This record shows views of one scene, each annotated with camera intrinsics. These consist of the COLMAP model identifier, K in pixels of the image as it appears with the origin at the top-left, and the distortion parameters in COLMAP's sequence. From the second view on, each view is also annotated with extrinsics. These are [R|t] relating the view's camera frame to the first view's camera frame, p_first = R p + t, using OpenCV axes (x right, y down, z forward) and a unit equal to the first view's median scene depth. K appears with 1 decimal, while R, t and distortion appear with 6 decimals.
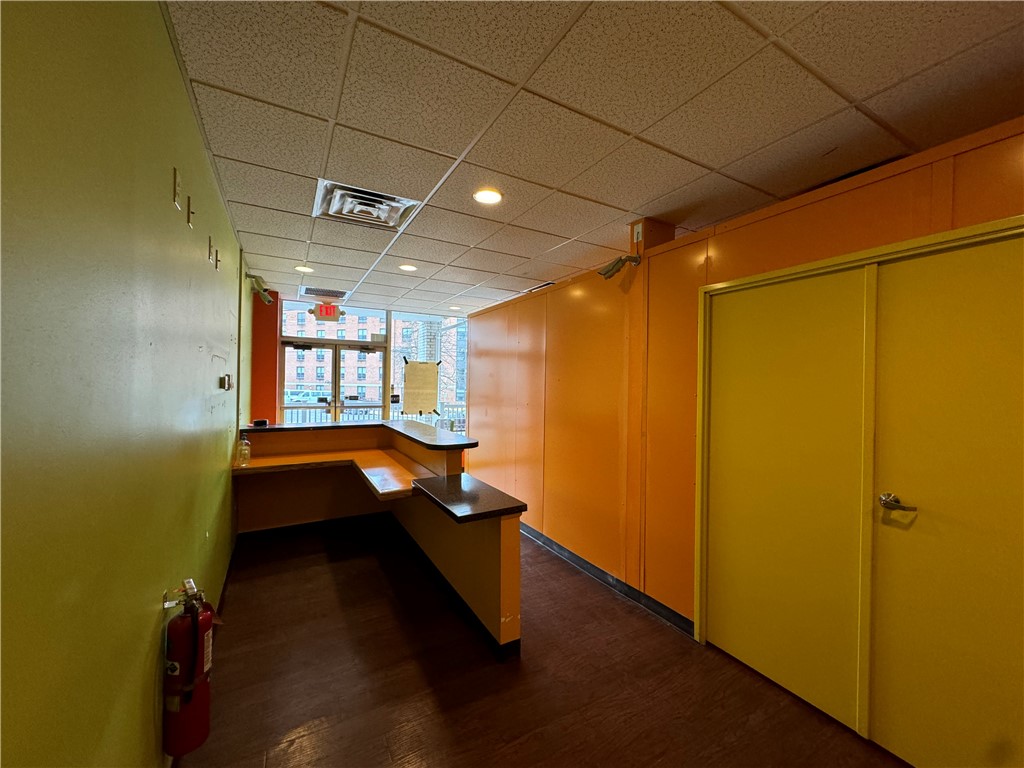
lens RADIAL K [[407.9, 0, 513.6], [0, 407.9, 381.5], [0, 0, 1]] dist [0.001577, 0.000094]
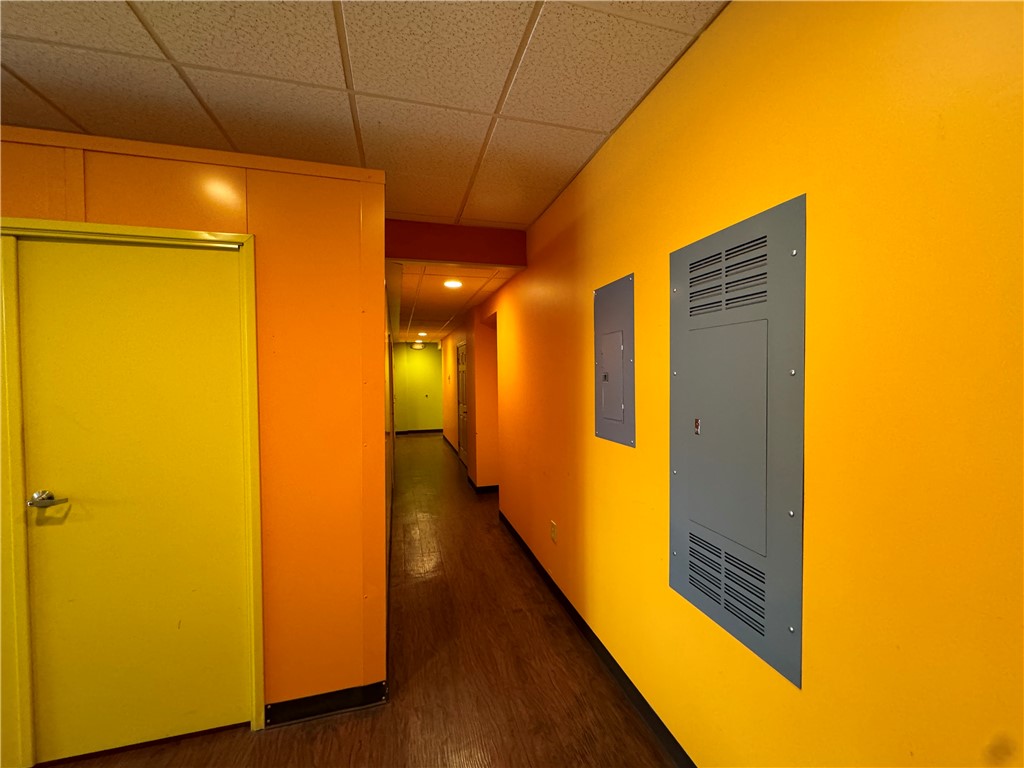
lens RADIAL K [[407.9, 0, 512.8], [0, 407.9, 383.6], [0, 0, 1]] dist [0.001577, 0.000094]
pose [[0.239013, -0.046422, 0.969906, 0.286039], [0.012516, 0.998921, 0.044726, 0.001755], [-0.970936, 0.001450, 0.239336, -0.263506]]
